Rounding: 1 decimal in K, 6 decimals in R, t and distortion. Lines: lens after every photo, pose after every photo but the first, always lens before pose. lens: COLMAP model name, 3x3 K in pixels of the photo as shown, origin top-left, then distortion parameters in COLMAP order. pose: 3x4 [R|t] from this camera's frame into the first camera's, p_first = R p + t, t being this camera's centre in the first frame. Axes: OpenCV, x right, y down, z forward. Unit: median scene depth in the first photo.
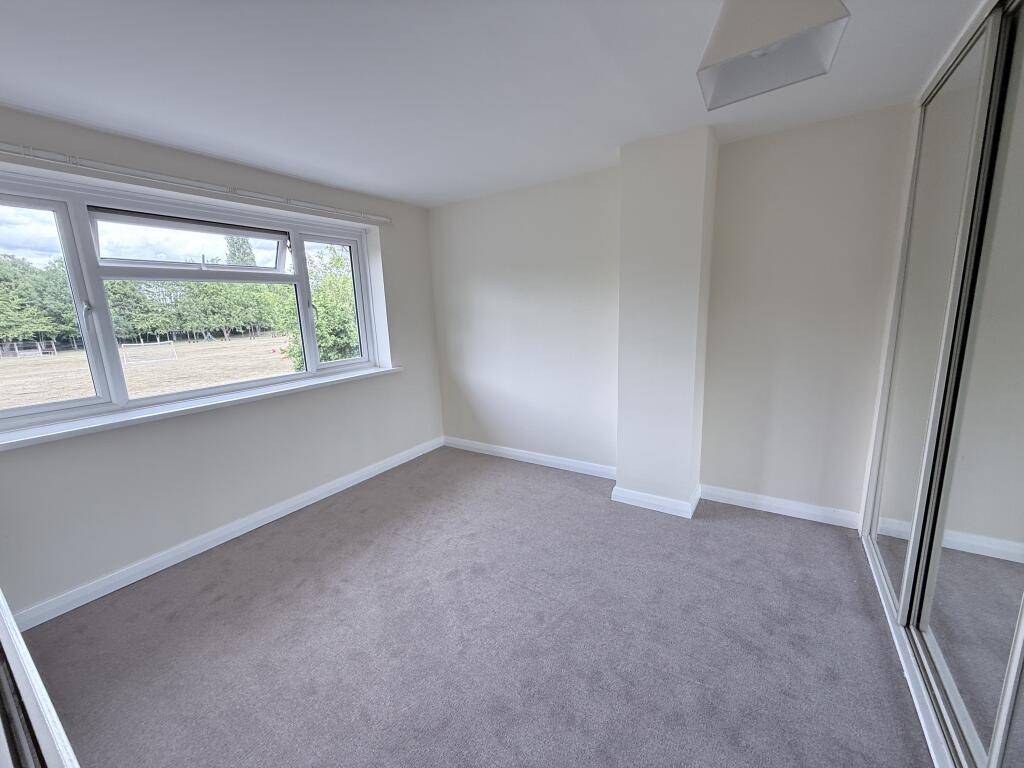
lens RADIAL K [[405.5, 0, 512.0], [0, 405.5, 384.0], [0, 0, 1]] dist [-0.000120, -0.000014]
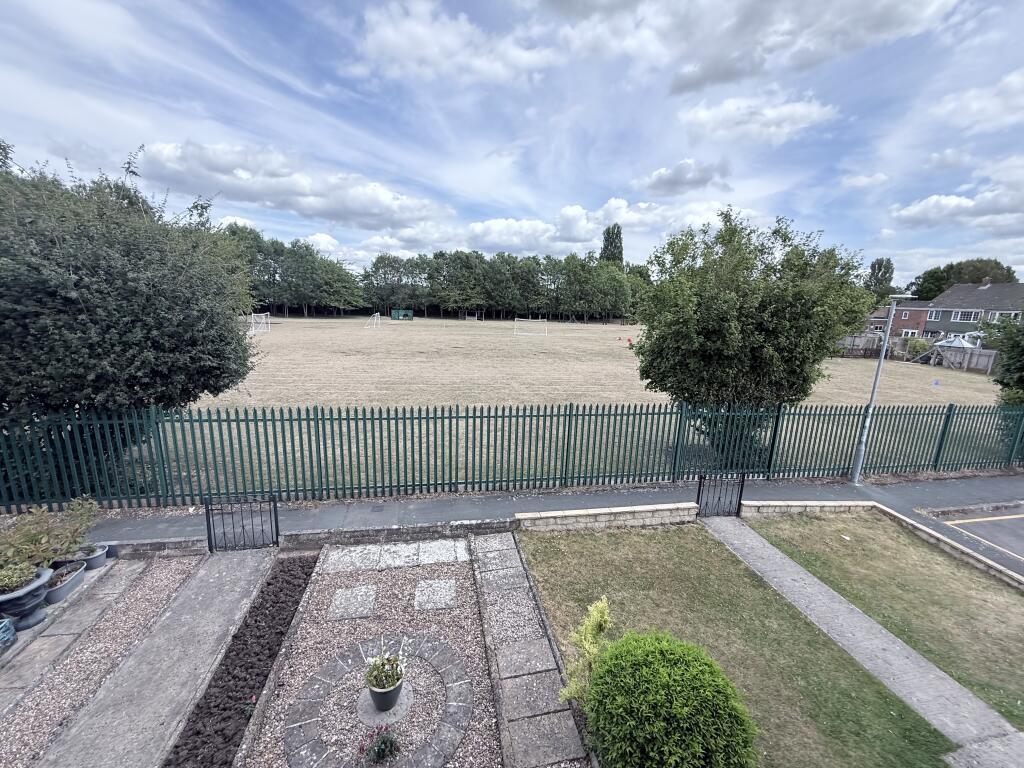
lens RADIAL K [[405.5, 0, 512.0], [0, 405.5, 384.0], [0, 0, 1]] dist [-0.000120, -0.000014]
pose [[0.698547, 0.204711, -0.685657, -0.057473], [-0.194854, 0.976413, 0.093003, -0.013330], [0.688523, 0.068636, 0.721959, 0.089657]]
